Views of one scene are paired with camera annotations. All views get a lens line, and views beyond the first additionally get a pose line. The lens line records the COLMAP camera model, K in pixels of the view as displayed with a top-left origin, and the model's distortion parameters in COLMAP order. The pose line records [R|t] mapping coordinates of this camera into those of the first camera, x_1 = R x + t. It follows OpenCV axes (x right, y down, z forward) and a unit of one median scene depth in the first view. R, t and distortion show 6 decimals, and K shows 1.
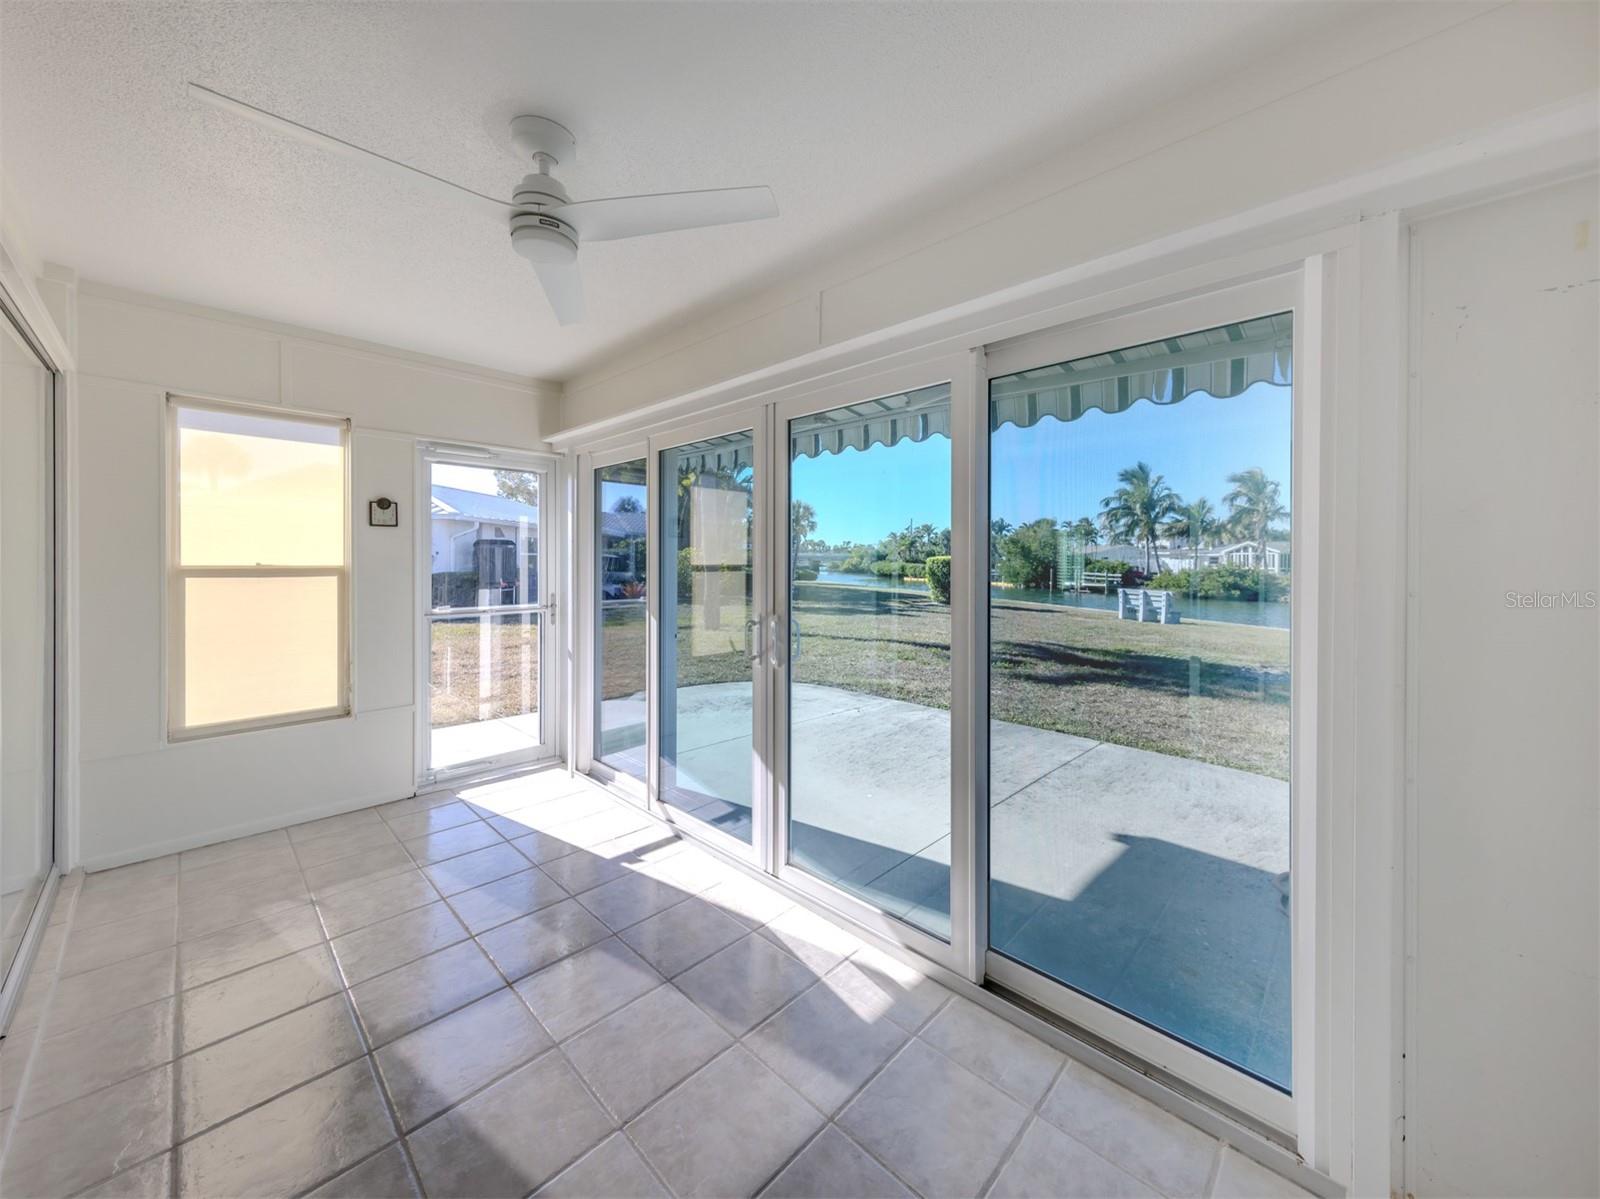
lens RADIAL K [[598.1, 0, 831.3], [0, 598.1, 560.4], [0, 0, 1]] dist [0.009588, 0.000010]
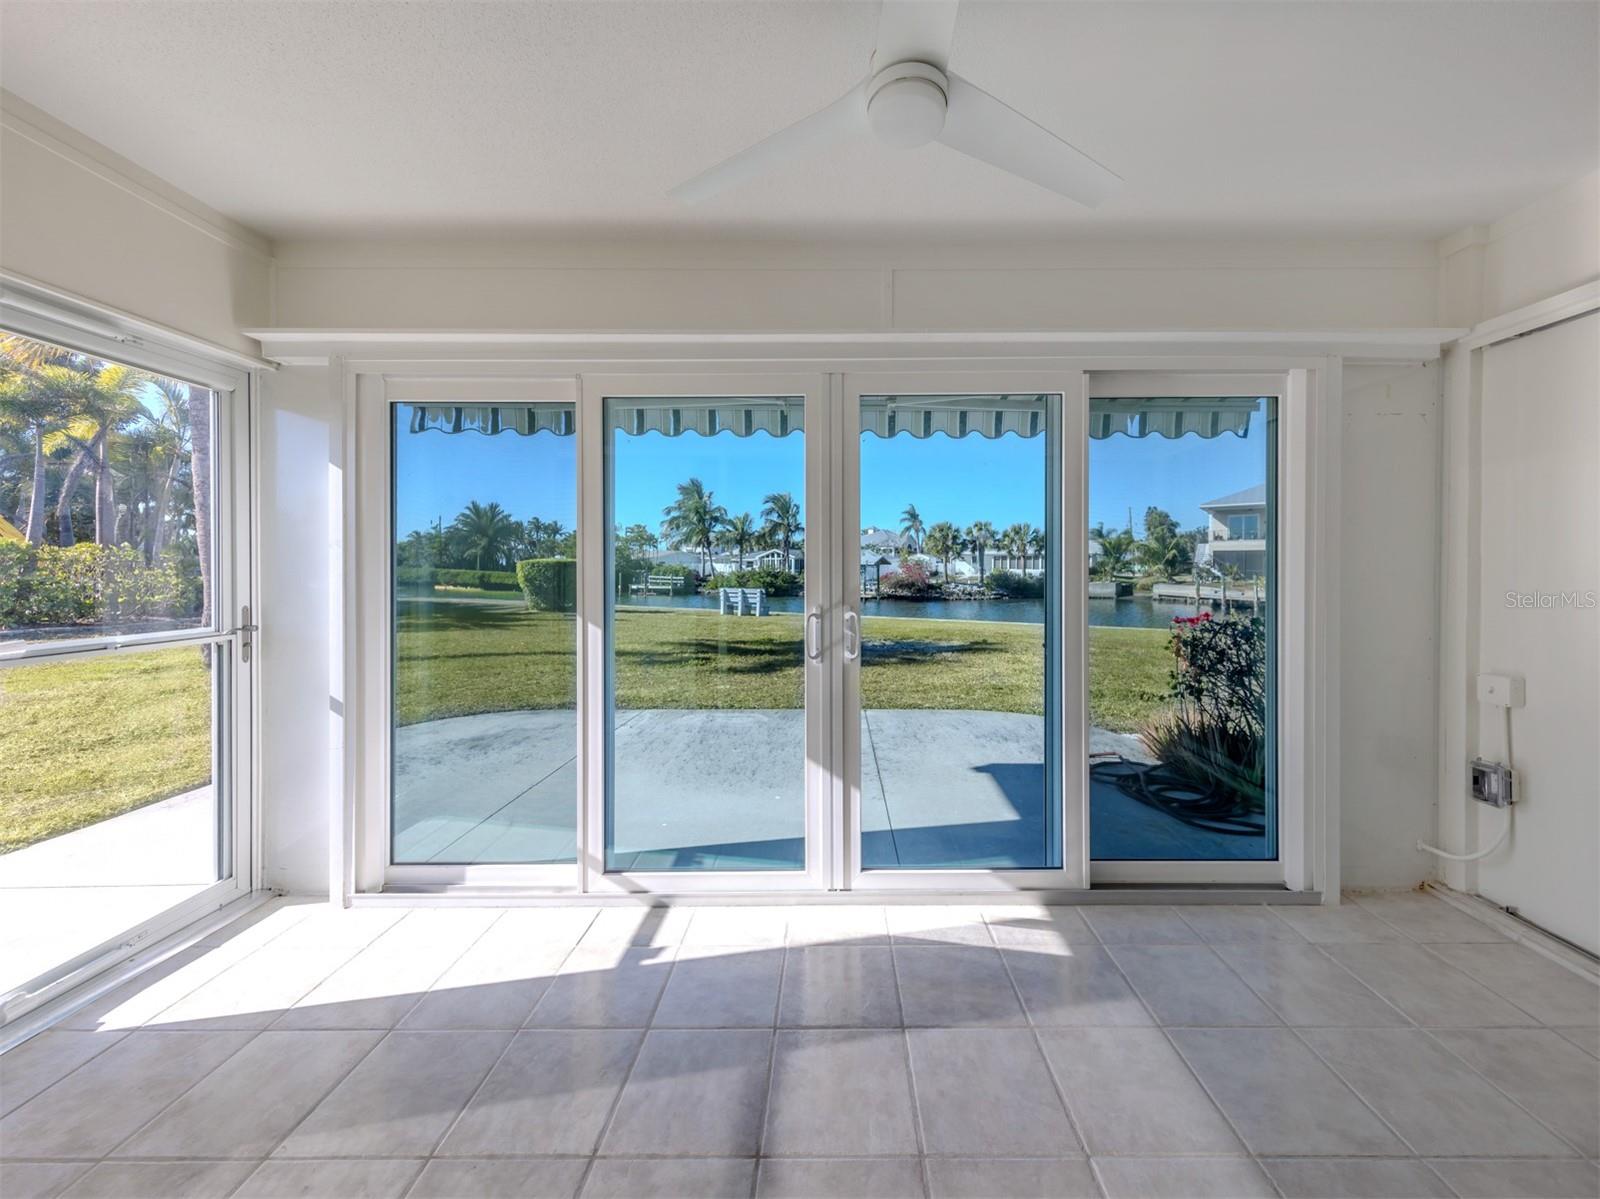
lens RADIAL K [[582.4, 0, 838.2], [0, 582.4, 568.4], [0, 0, 1]] dist [0.001271, 0.000012]
pose [[0.737415, -0.007461, 0.675399, -0.098854], [0.003913, 0.999969, 0.006774, 0.004051], [-0.675429, -0.002352, 0.737421, 0.049710]]
